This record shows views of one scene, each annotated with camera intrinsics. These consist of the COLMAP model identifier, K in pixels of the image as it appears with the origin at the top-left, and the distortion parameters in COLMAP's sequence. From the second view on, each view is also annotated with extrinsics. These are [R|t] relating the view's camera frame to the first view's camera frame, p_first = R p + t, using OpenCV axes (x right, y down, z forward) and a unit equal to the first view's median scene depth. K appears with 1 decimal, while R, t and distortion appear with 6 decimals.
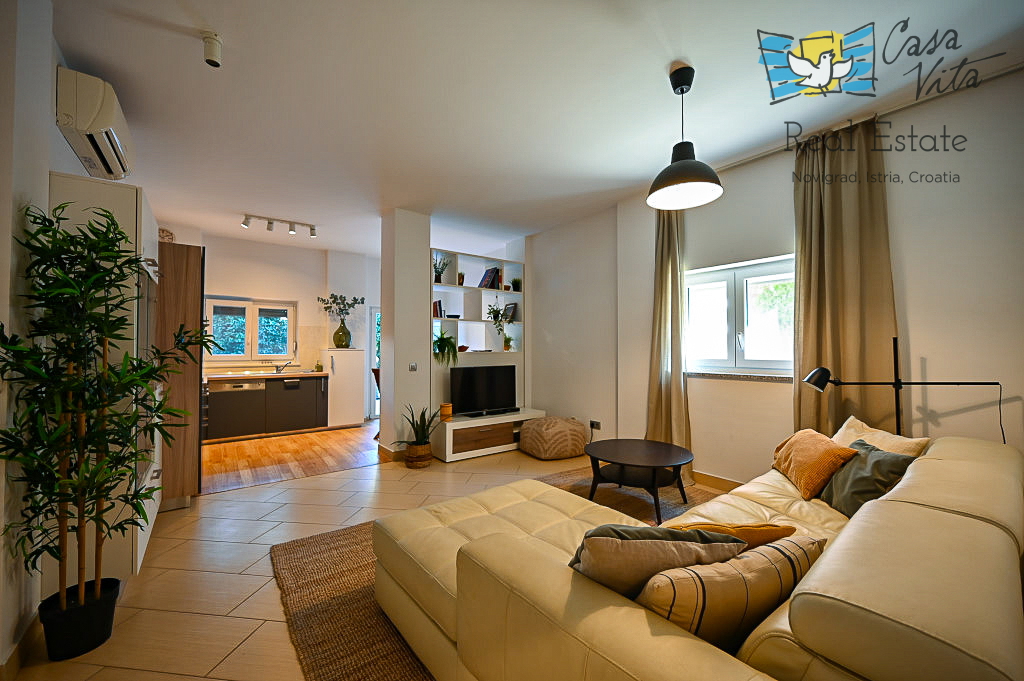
lens RADIAL K [[405.6, 0, 512.0], [0, 405.6, 340.5], [0, 0, 1]] dist [-0.000777, 0.000205]
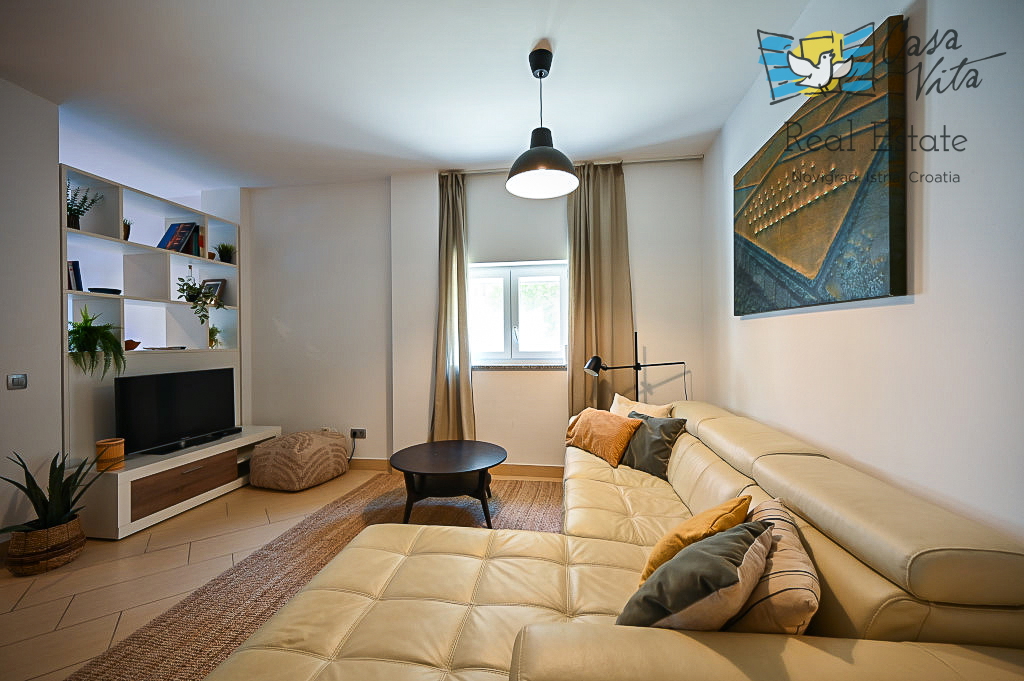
lens RADIAL K [[405.6, 0, 512.0], [0, 405.6, 340.5], [0, 0, 1]] dist [-0.000777, 0.000205]
pose [[0.710684, -0.005274, 0.703491, -0.163455], [-0.004640, 0.999915, 0.012184, 0.003565], [-0.703496, -0.011923, 0.710600, 0.185598]]
